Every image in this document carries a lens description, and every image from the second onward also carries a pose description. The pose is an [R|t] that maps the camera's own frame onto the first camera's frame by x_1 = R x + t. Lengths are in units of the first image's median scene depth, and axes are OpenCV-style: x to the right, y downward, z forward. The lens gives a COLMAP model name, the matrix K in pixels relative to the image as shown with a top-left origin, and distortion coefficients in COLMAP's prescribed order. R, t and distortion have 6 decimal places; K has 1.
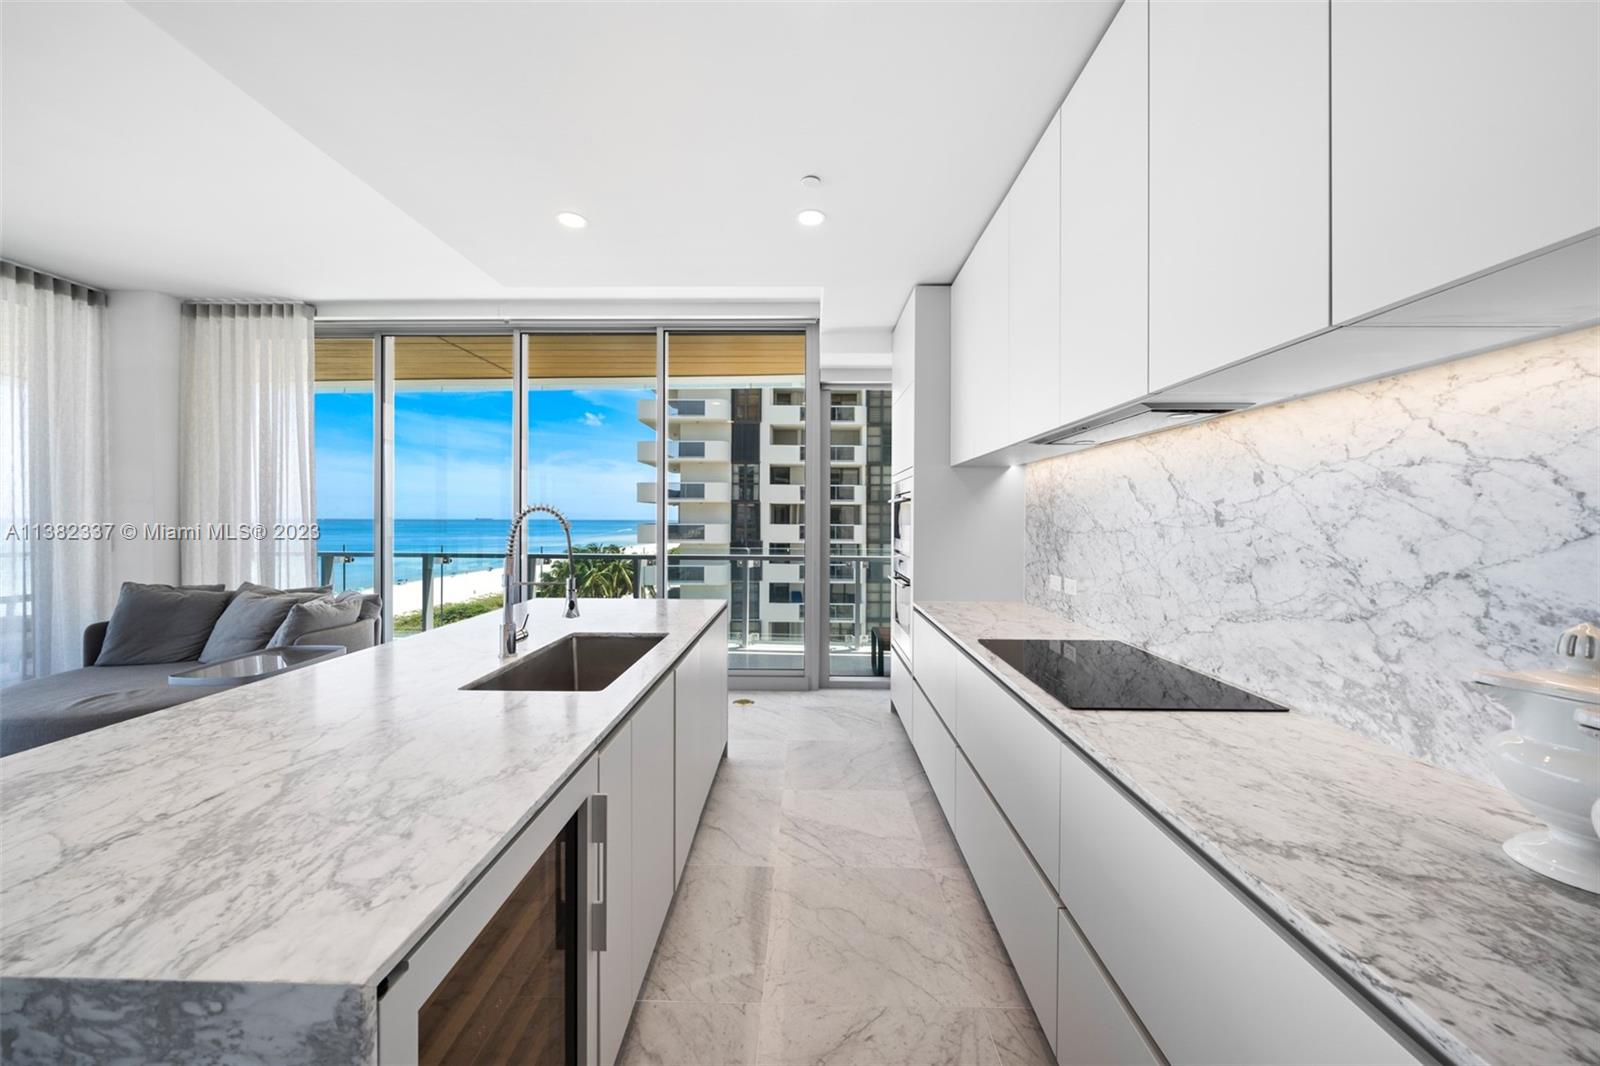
lens RADIAL K [[546.7, 0, 801.8], [0, 546.7, 521.3], [0, 0, 1]] dist [-0.011794, -0.000022]
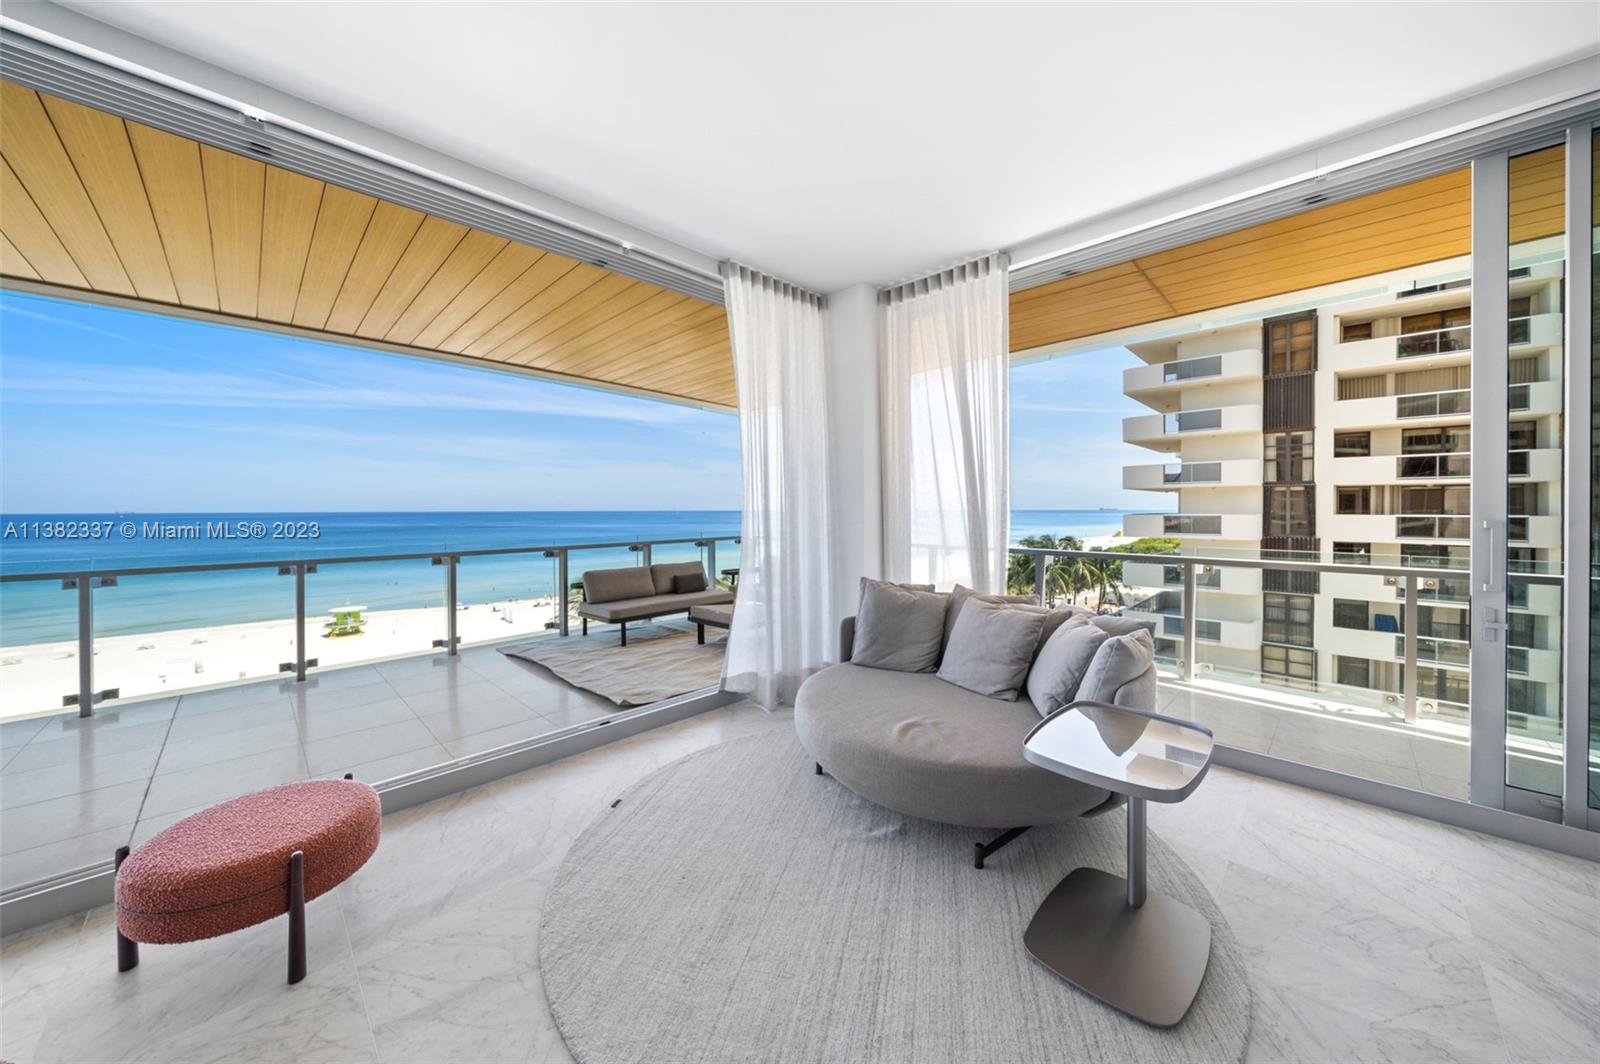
lens RADIAL K [[553.8, 0, 796.5], [0, 553.8, 516.5], [0, 0, 1]] dist [-0.003543, -0.000372]
pose [[0.711411, 0.003508, -0.702767, -0.057002], [0.002972, 0.999964, 0.008000, -0.000467], [0.702770, -0.007780, 0.711375, 0.017853]]
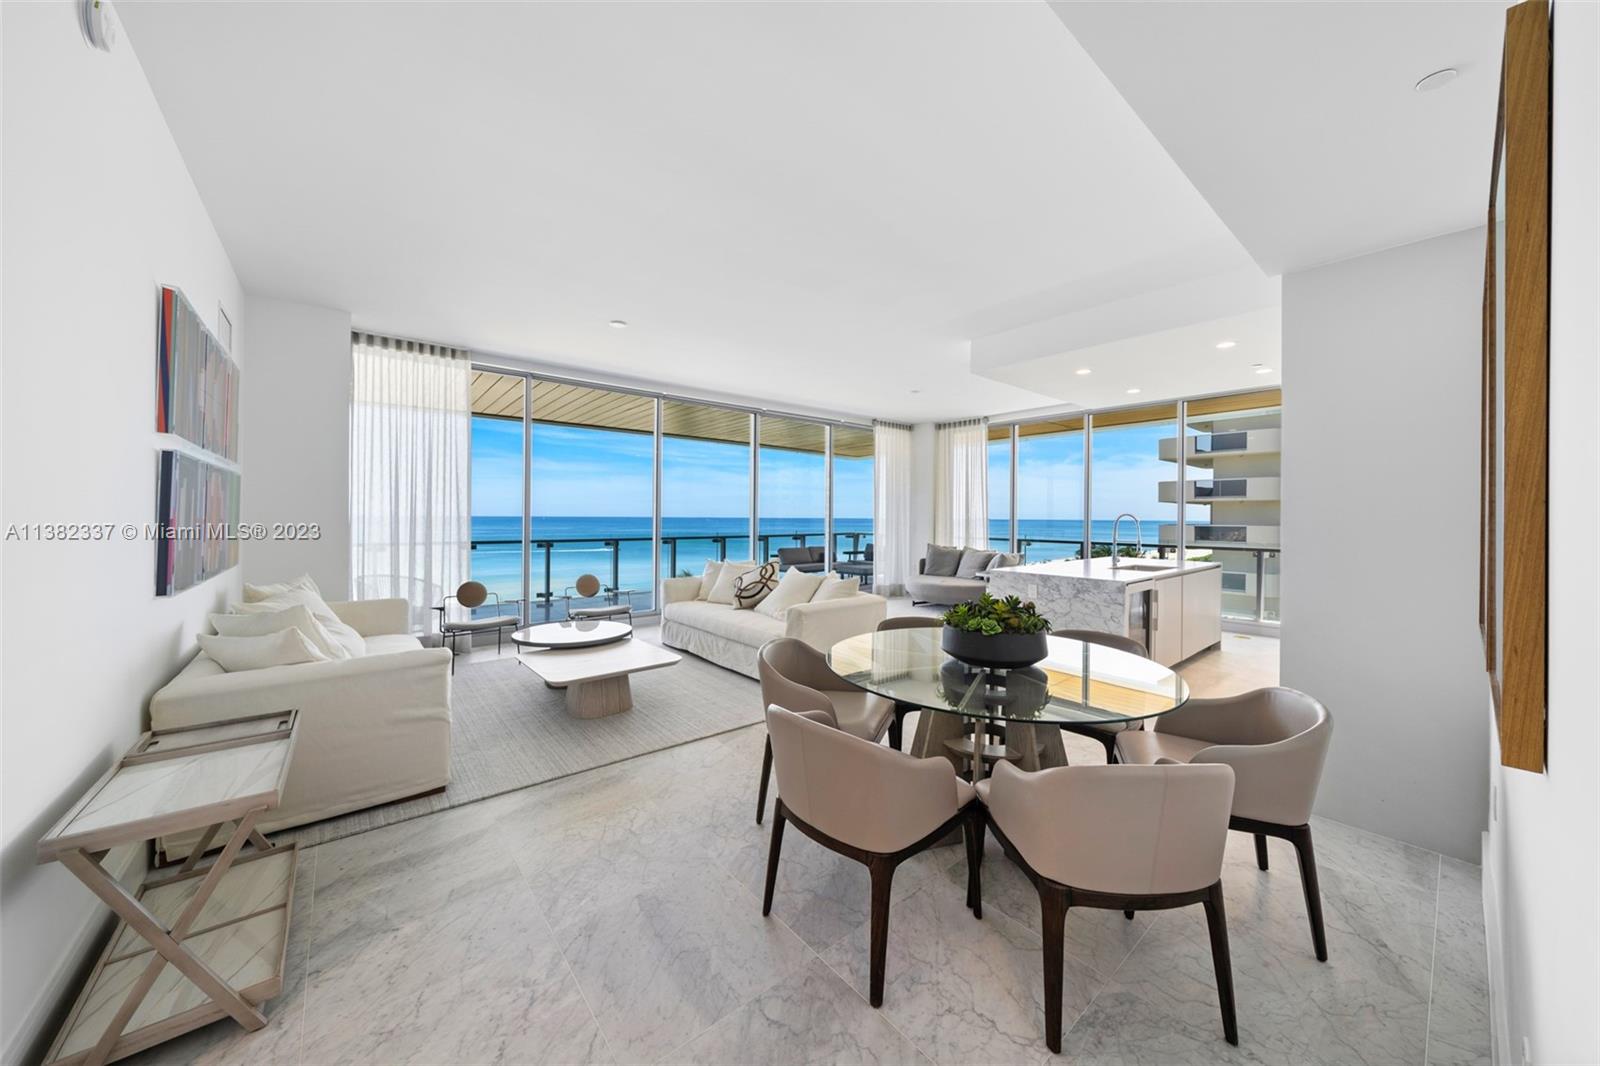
lens RADIAL K [[546.7, 0, 801.8], [0, 546.7, 521.3], [0, 0, 1]] dist [-0.011794, -0.000022]
pose [[0.644035, 0.006435, -0.764969, 0.027372], [-0.007048, 0.999972, 0.002478, 0.000560], [0.764963, 0.003796, 0.644063, -0.097335]]
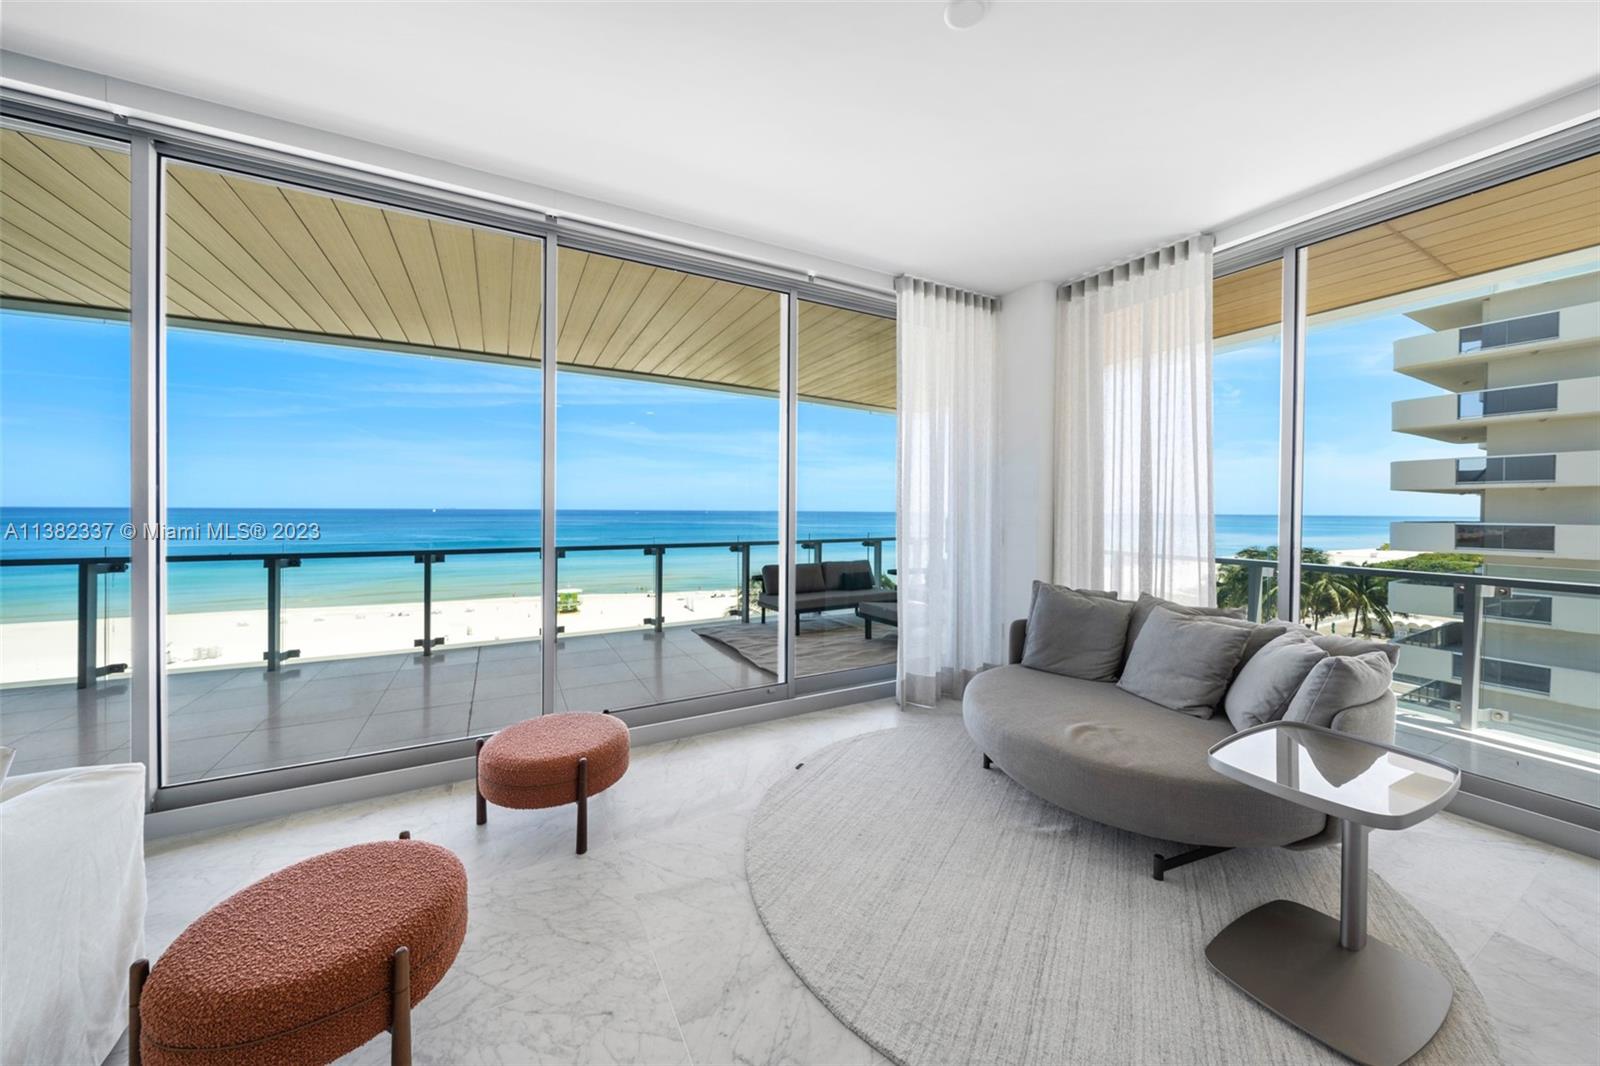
lens RADIAL K [[553.8, 0, 796.5], [0, 553.8, 517.5], [0, 0, 1]] dist [-0.003543, -0.000372]
pose [[0.478844, 0.011980, -0.877818, -0.052983], [-0.008967, 0.999921, 0.008755, -0.000440], [0.877854, 0.003679, 0.478914, 0.012978]]
